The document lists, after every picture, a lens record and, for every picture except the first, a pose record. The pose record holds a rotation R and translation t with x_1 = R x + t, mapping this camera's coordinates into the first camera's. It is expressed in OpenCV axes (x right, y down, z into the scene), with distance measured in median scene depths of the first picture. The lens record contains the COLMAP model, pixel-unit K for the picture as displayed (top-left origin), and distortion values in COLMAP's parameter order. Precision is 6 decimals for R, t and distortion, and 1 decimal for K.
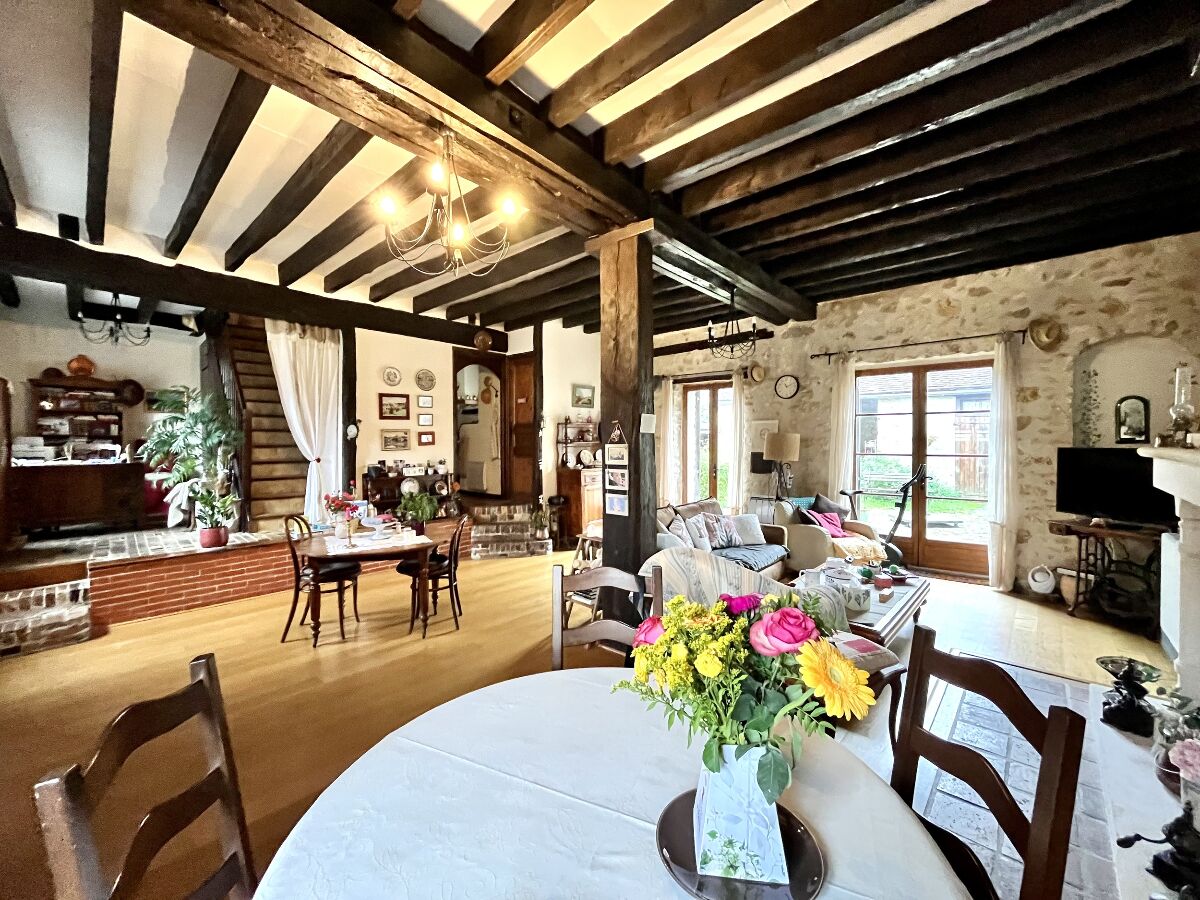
lens RADIAL K [[482.9, 0, 599.9], [0, 482.9, 447.2], [0, 0, 1]] dist [-0.002682, 0.000365]
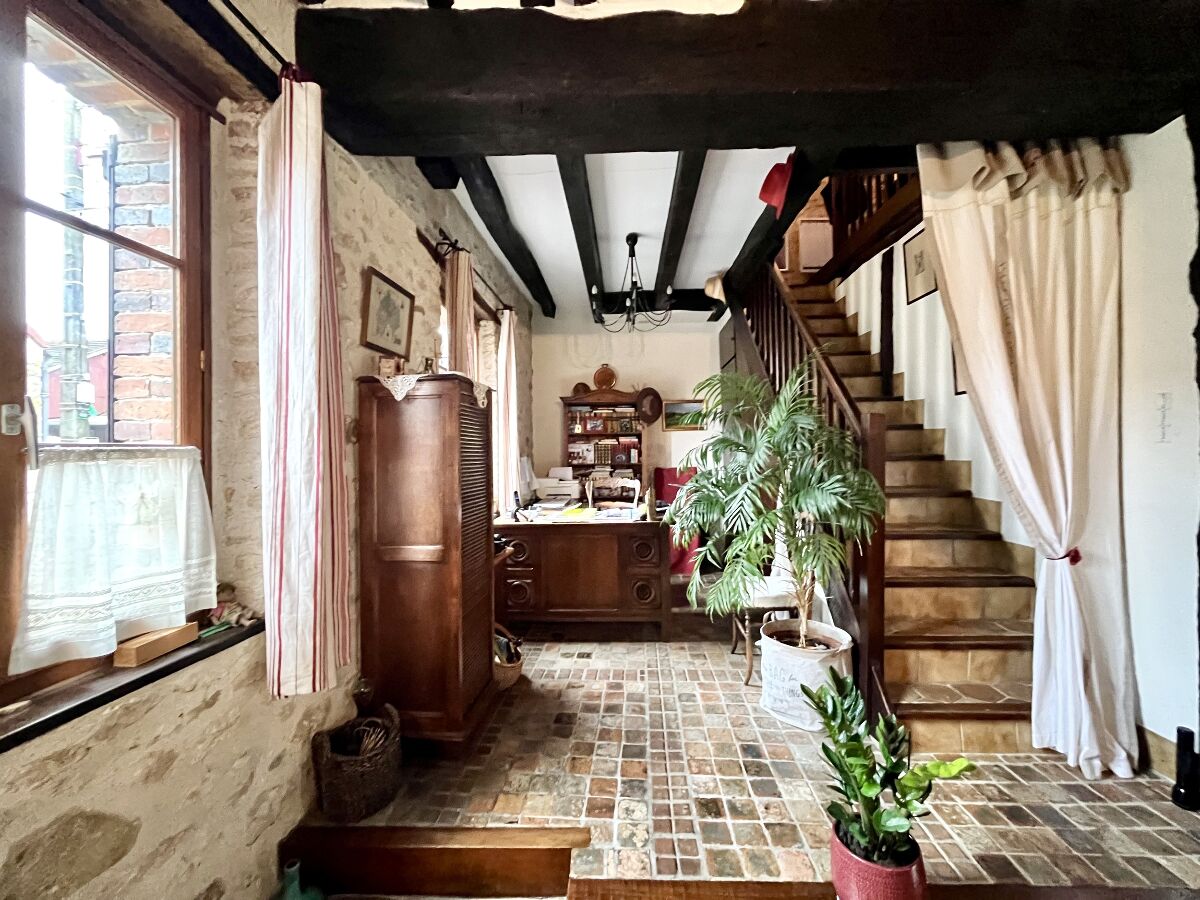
lens RADIAL K [[482.9, 0, 602.3], [0, 482.9, 449.8], [0, 0, 1]] dist [-0.002682, 0.000365]
pose [[0.647104, -0.014205, -0.762270, -0.486381], [0.004034, 0.999876, -0.015208, -0.036965], [0.762391, 0.006766, 0.647081, 0.495276]]
